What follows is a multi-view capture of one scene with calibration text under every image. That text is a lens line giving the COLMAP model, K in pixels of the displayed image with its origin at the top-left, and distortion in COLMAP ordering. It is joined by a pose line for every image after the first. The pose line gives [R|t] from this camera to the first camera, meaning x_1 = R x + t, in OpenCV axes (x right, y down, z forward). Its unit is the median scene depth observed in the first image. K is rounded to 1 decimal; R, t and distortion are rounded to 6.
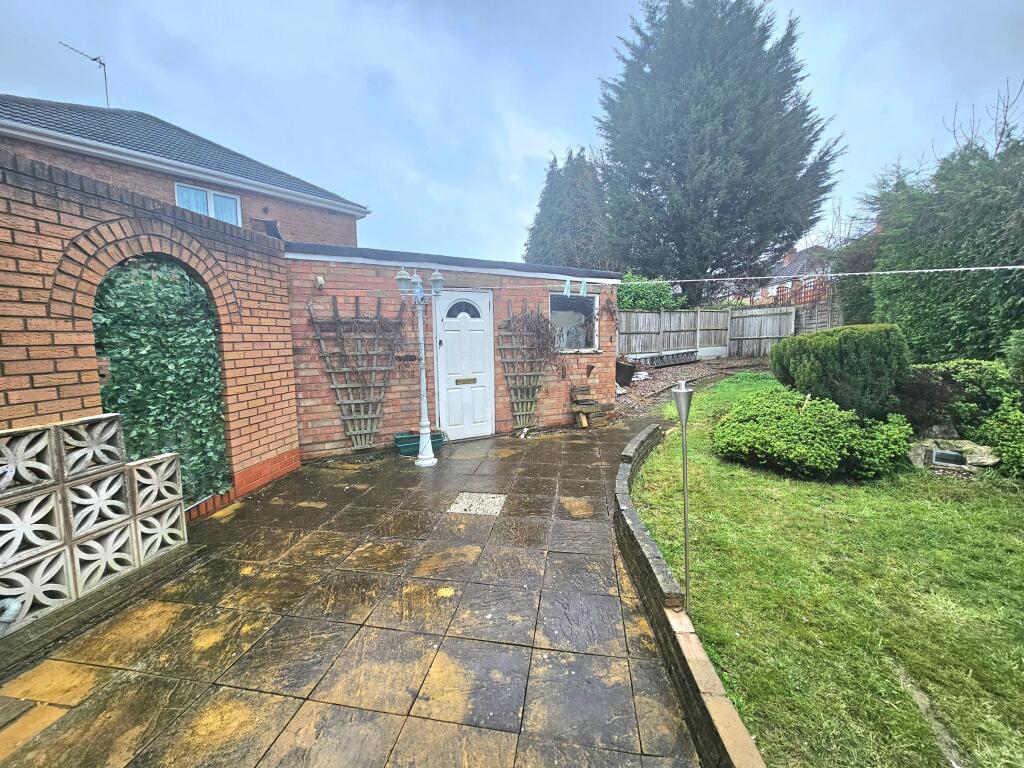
lens RADIAL K [[415.7, 0, 511.9], [0, 415.7, 381.8], [0, 0, 1]] dist [-0.002918, 0.000695]
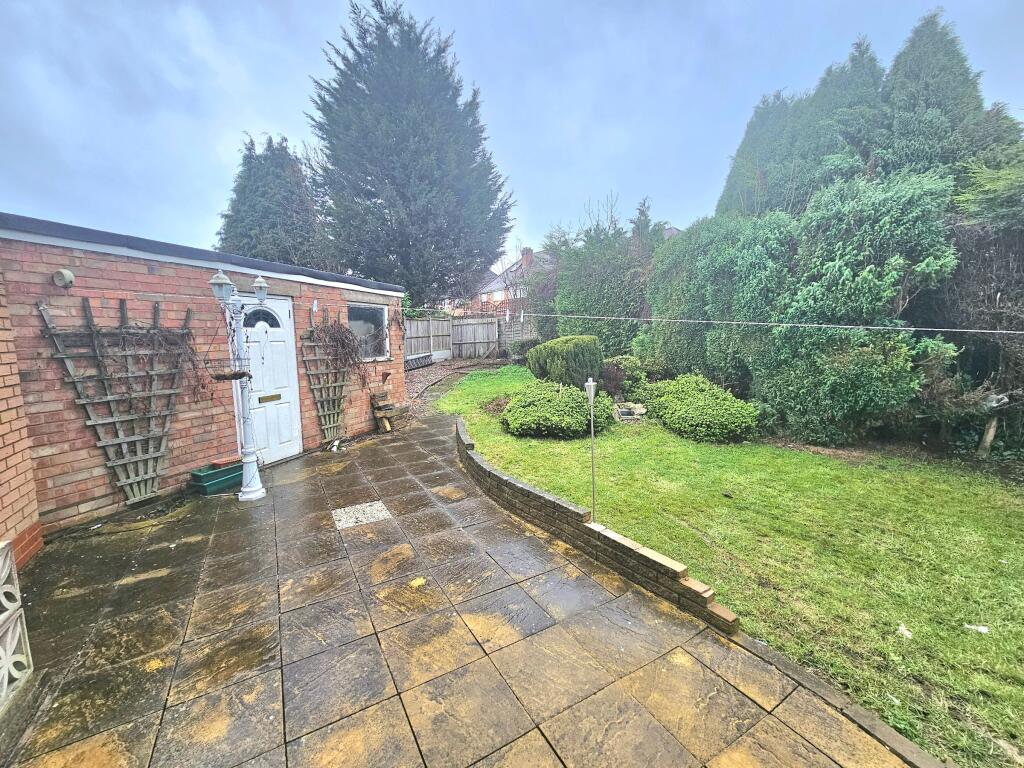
lens RADIAL K [[415.7, 0, 508.3], [0, 415.7, 381.5], [0, 0, 1]] dist [-0.002918, 0.000695]
pose [[0.764087, -0.073843, 0.640873, -0.325266], [0.079744, 0.996620, 0.019758, -0.016452], [-0.640166, 0.036009, 0.767392, -0.015401]]
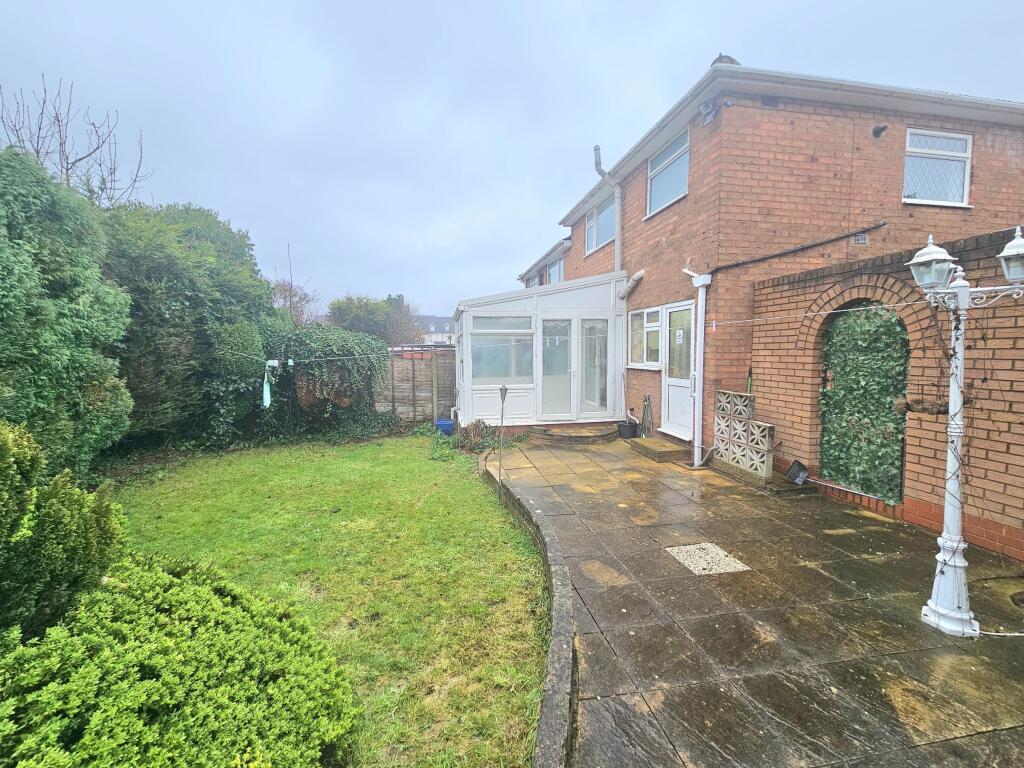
lens RADIAL K [[415.7, 0, 512.2], [0, 415.7, 379.6], [0, 0, 1]] dist [-0.002918, 0.000695]
pose [[-0.941537, 0.040852, -0.334425, 0.434685], [-0.019119, 0.984543, 0.174095, -0.166111], [0.336368, 0.170311, -0.926202, 1.209353]]
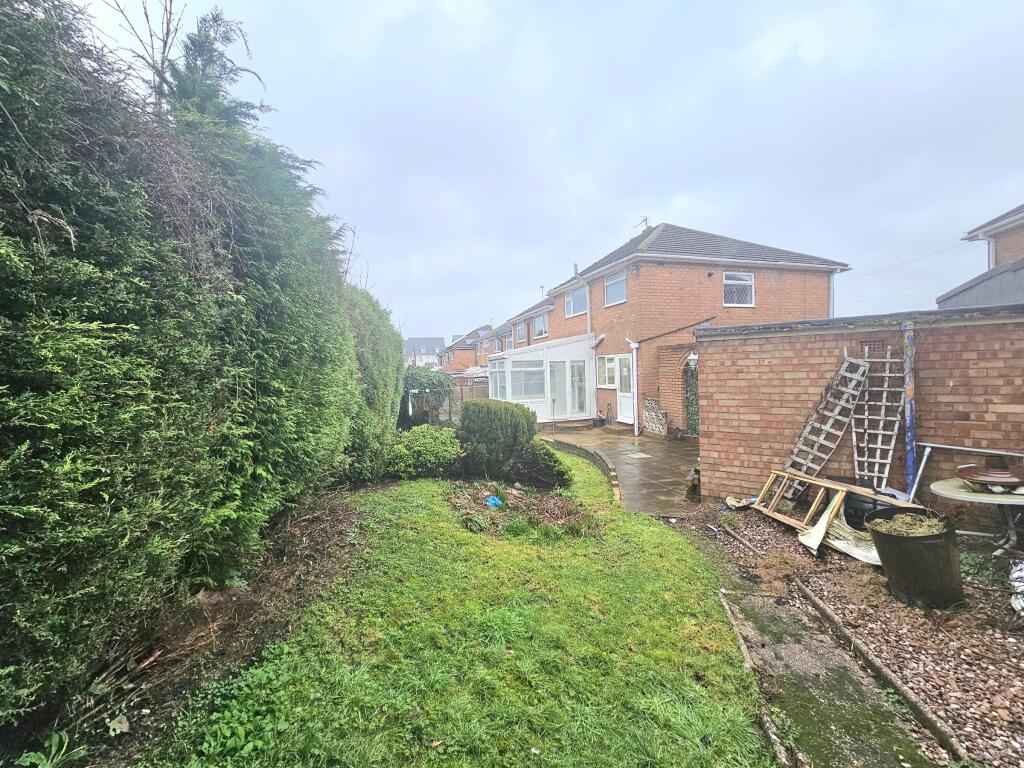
lens RADIAL K [[415.7, 0, 516.1], [0, 415.7, 383.7], [0, 0, 1]] dist [-0.002918, 0.000695]
pose [[-0.887976, 0.053208, -0.456801, 1.234337], [-0.010163, 0.990771, 0.135161, -0.339178], [0.459777, 0.124662, -0.879241, 2.070660]]
